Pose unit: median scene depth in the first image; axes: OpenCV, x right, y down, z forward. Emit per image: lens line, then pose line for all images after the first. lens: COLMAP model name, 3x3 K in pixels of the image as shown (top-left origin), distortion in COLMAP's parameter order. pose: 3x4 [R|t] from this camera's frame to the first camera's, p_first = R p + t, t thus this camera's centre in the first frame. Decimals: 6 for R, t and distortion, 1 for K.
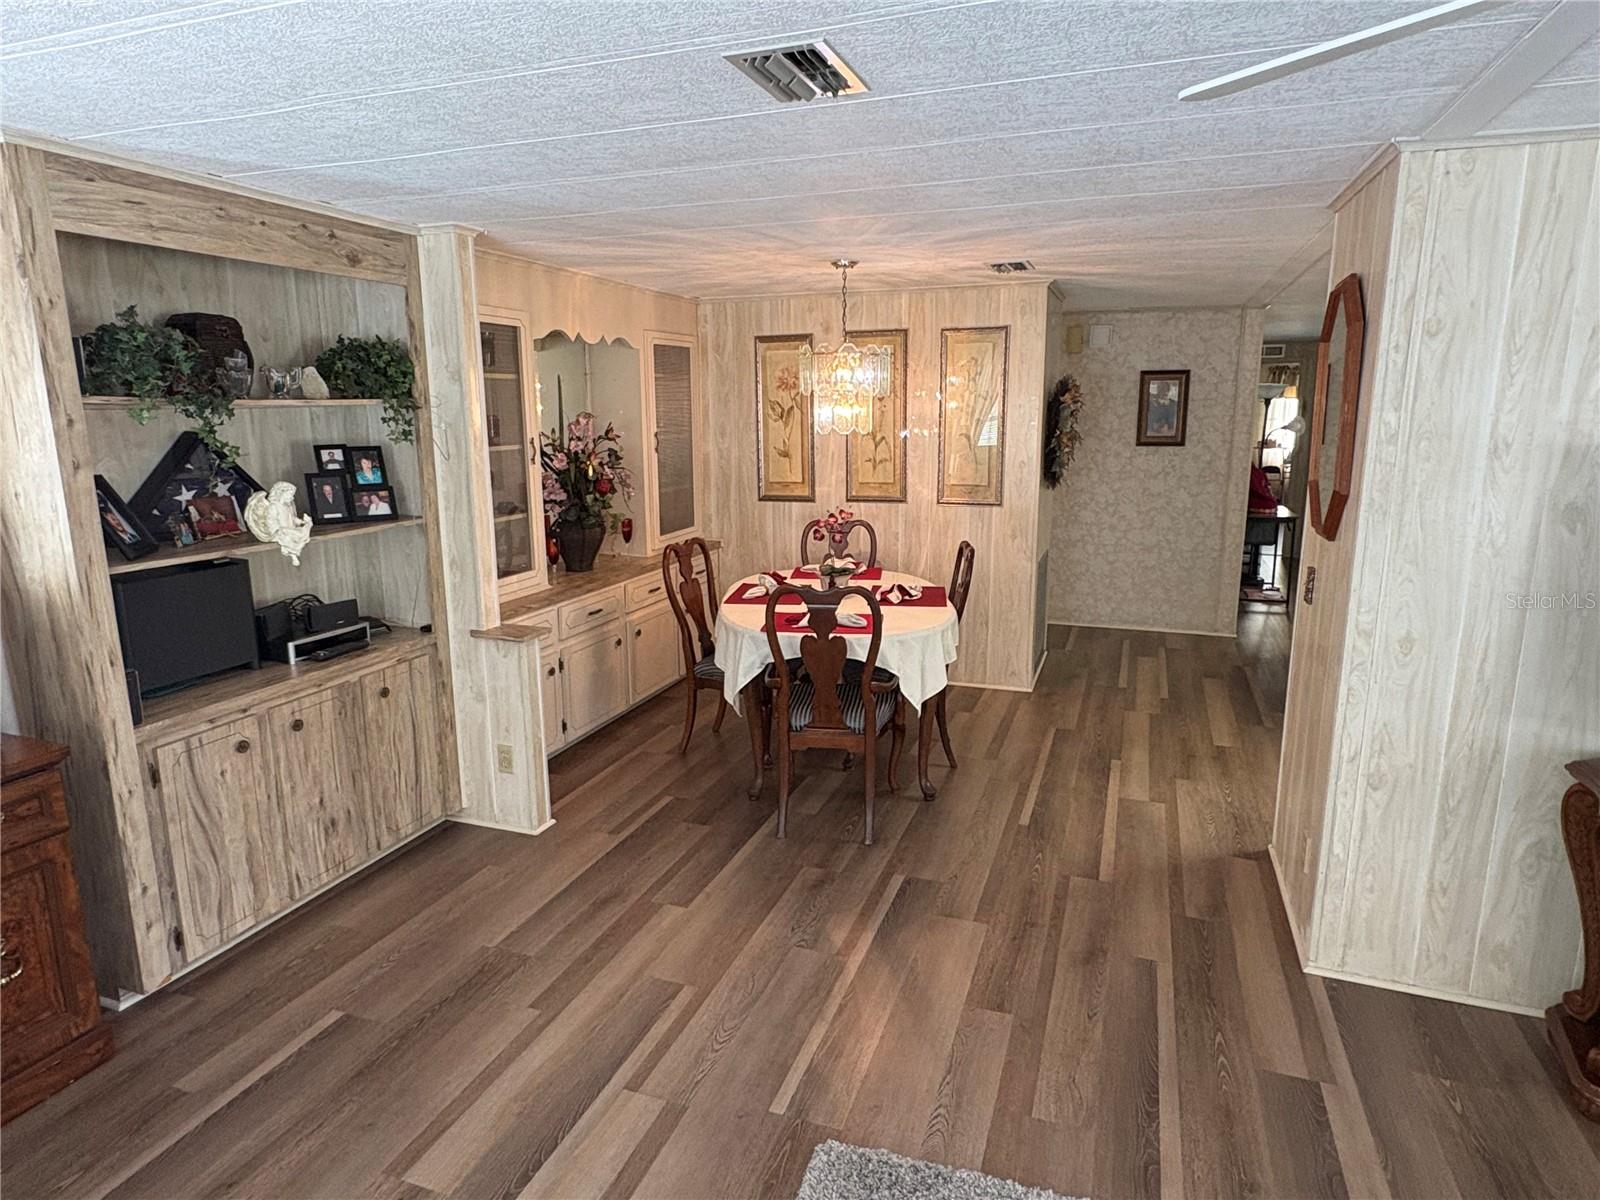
lens RADIAL K [[933.7, 0, 800.0], [0, 933.7, 600.0], [0, 0, 1]] dist [-0.005310, 0.001828]
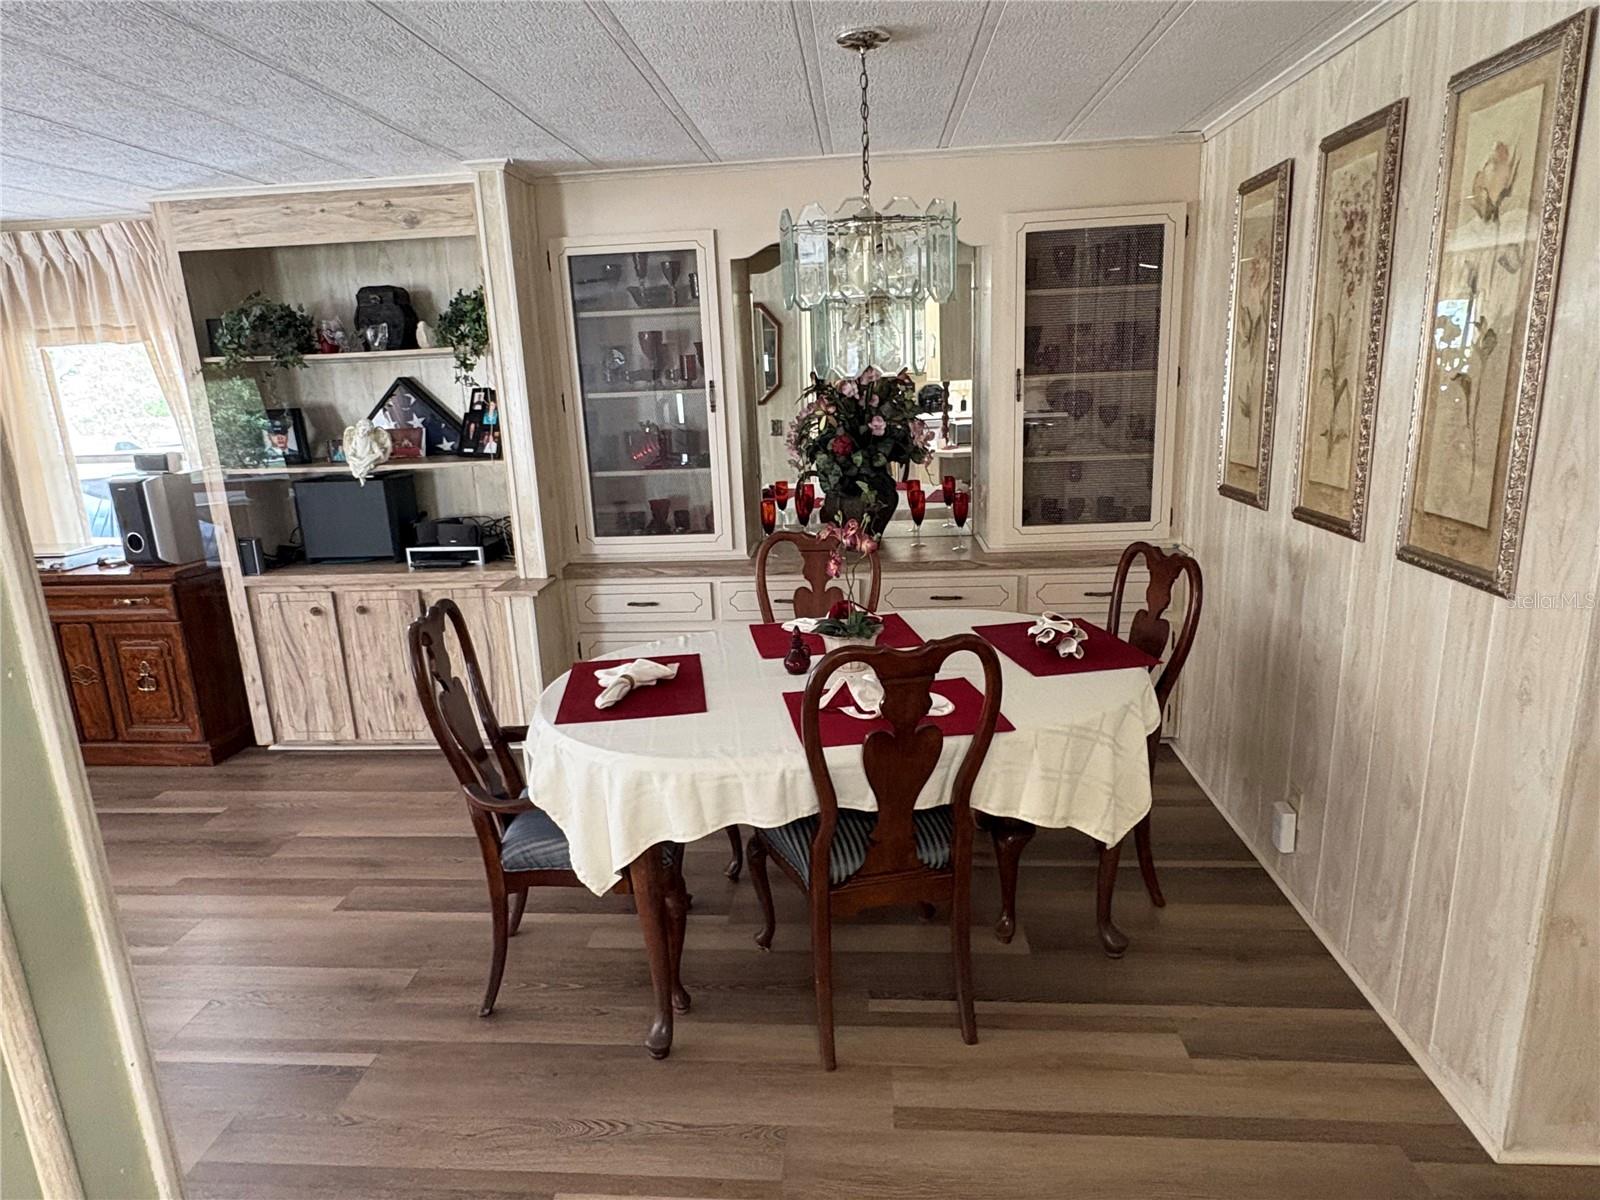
lens RADIAL K [[933.7, 0, 800.0], [0, 933.7, 600.0], [0, 0, 1]] dist [-0.005310, 0.001828]
pose [[0.269402, 0.229074, -0.935386, 0.885391], [-0.157464, 0.968703, 0.191882, -0.237510], [0.950067, 0.095596, 0.297042, 1.283033]]
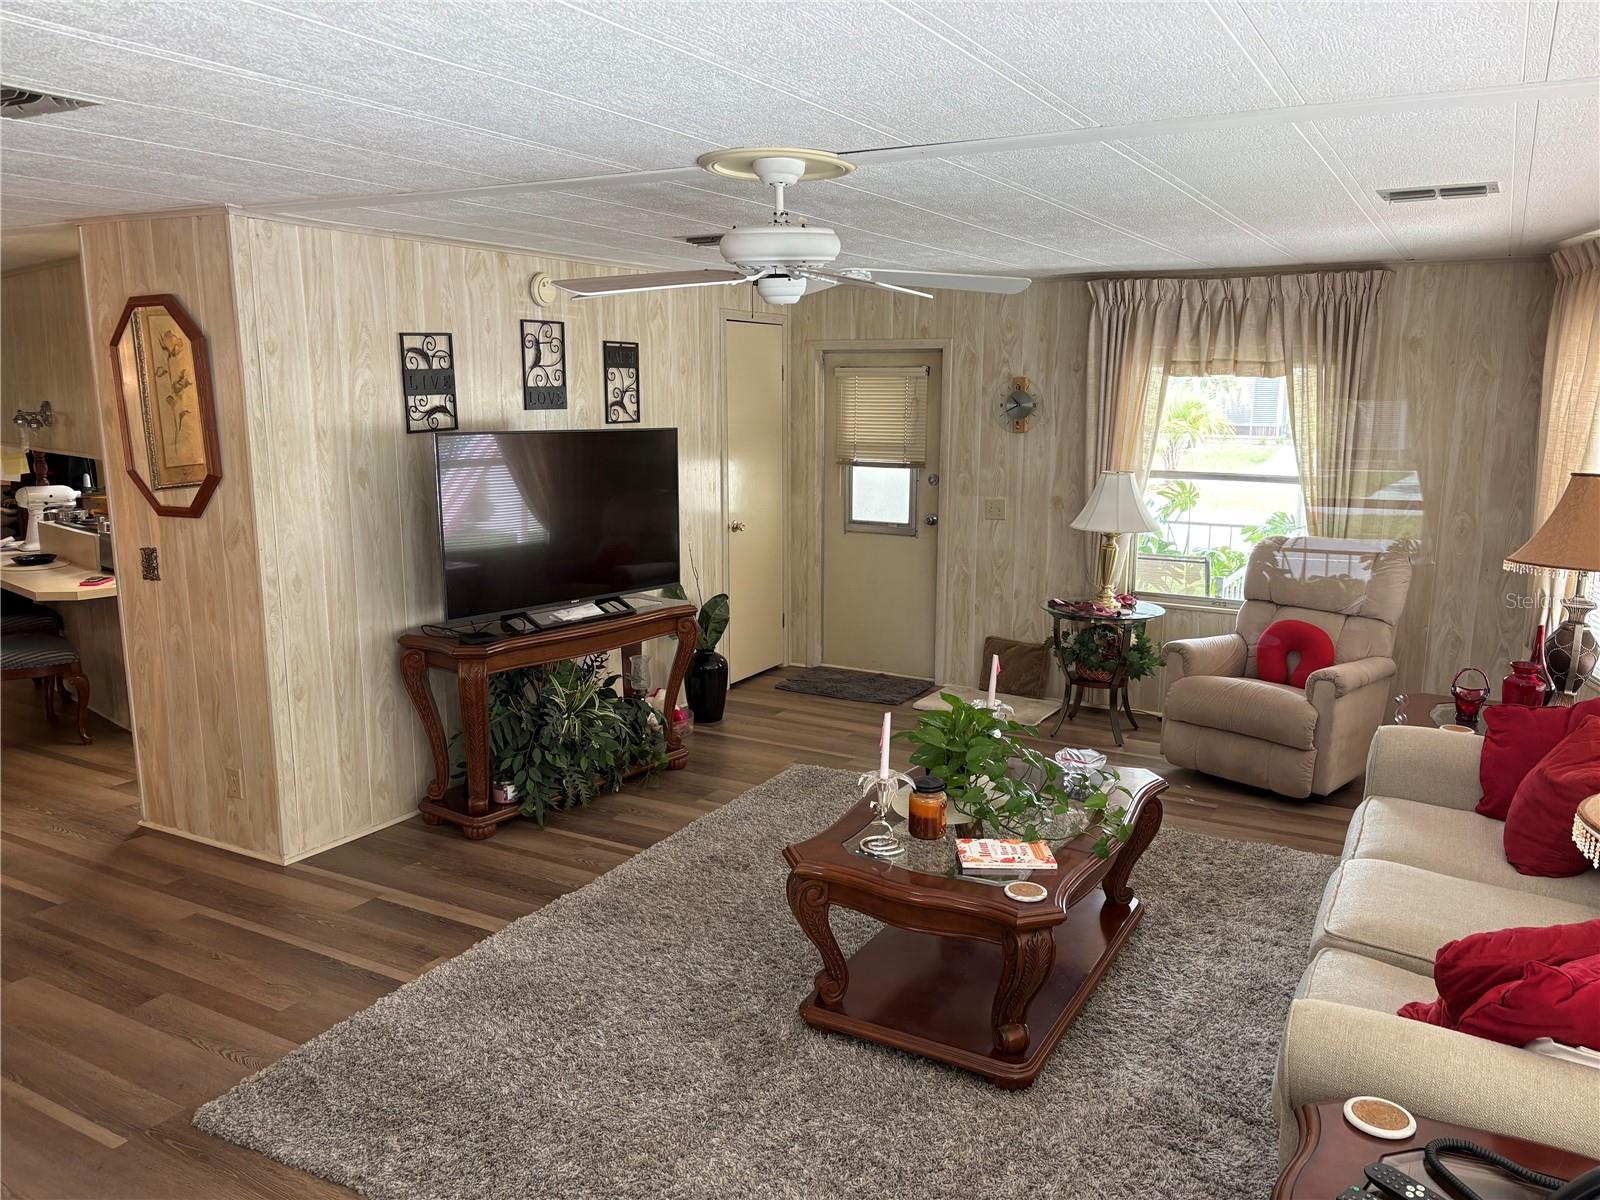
lens RADIAL K [[1198.7, 0, 800.0], [0, 1198.7, 600.0], [0, 0, 1]] dist [0.001761, 0.000456]
pose [[0.157127, -0.172731, 0.972355, -0.778091], [0.193730, 0.970847, 0.141157, -0.028246], [-0.968390, 0.166195, 0.186010, -0.003855]]
